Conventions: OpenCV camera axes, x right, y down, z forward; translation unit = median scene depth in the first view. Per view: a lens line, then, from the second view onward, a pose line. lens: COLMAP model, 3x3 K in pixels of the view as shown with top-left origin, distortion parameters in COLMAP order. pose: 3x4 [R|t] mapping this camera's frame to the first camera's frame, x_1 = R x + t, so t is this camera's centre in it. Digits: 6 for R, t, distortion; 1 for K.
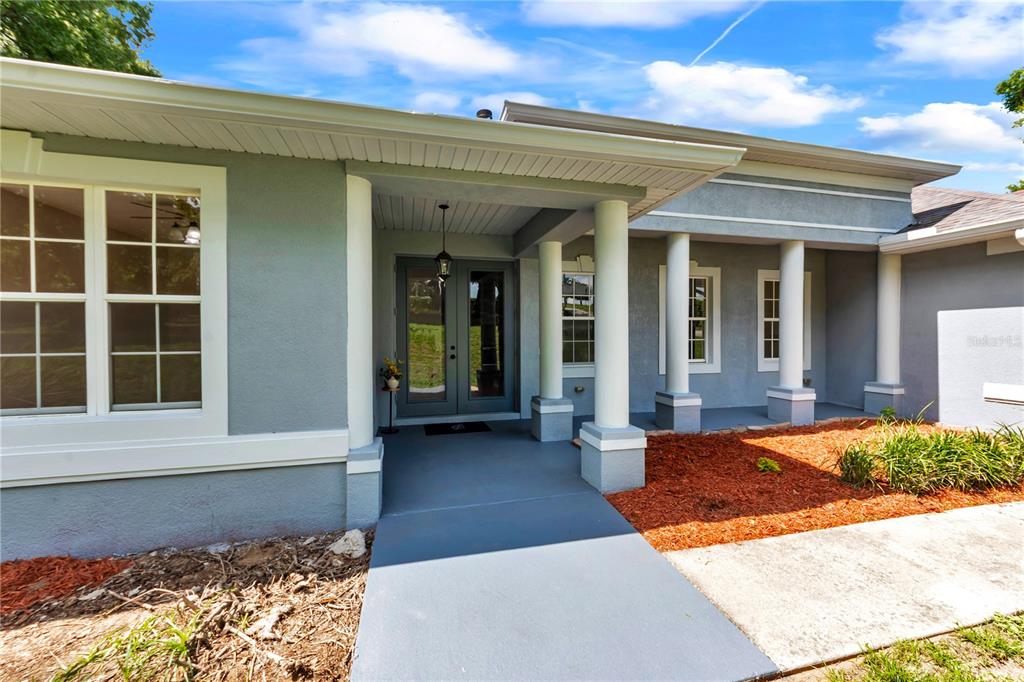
lens RADIAL K [[381.3, 0, 512.0], [0, 381.3, 341.0], [0, 0, 1]] dist [0.012334, -0.000087]
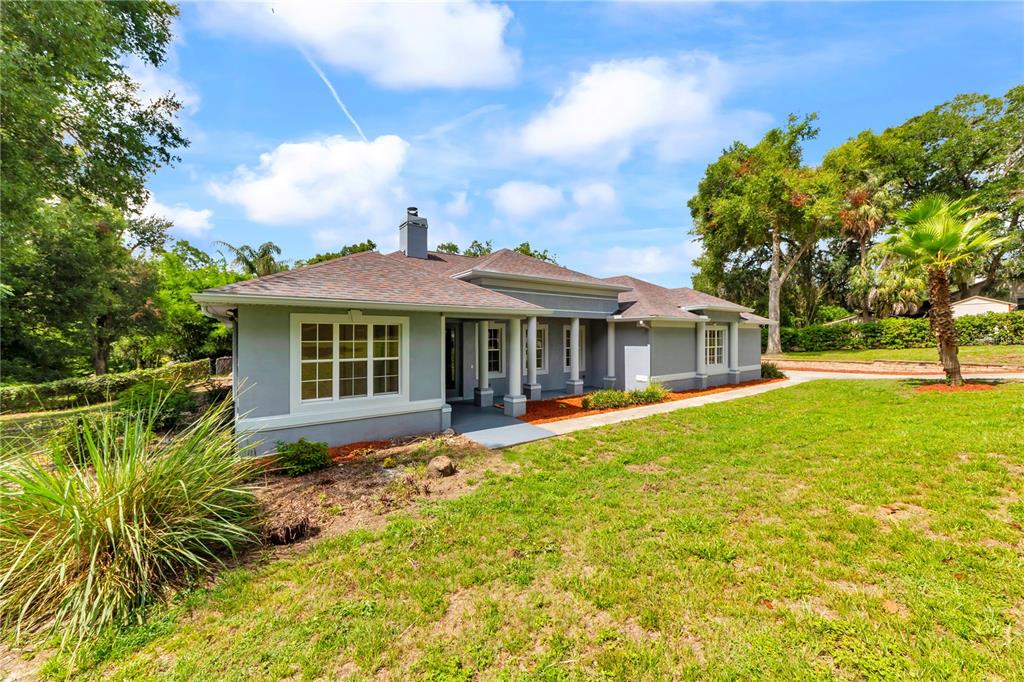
lens RADIAL K [[377.2, 0, 513.0], [0, 377.2, 337.4], [0, 0, 1]] dist [-0.000674, -0.000060]
pose [[0.920250, 0.004599, 0.391303, -0.794978], [-0.000770, 0.999950, -0.009942, -0.169153], [-0.391329, 0.008848, 0.920208, -1.479372]]
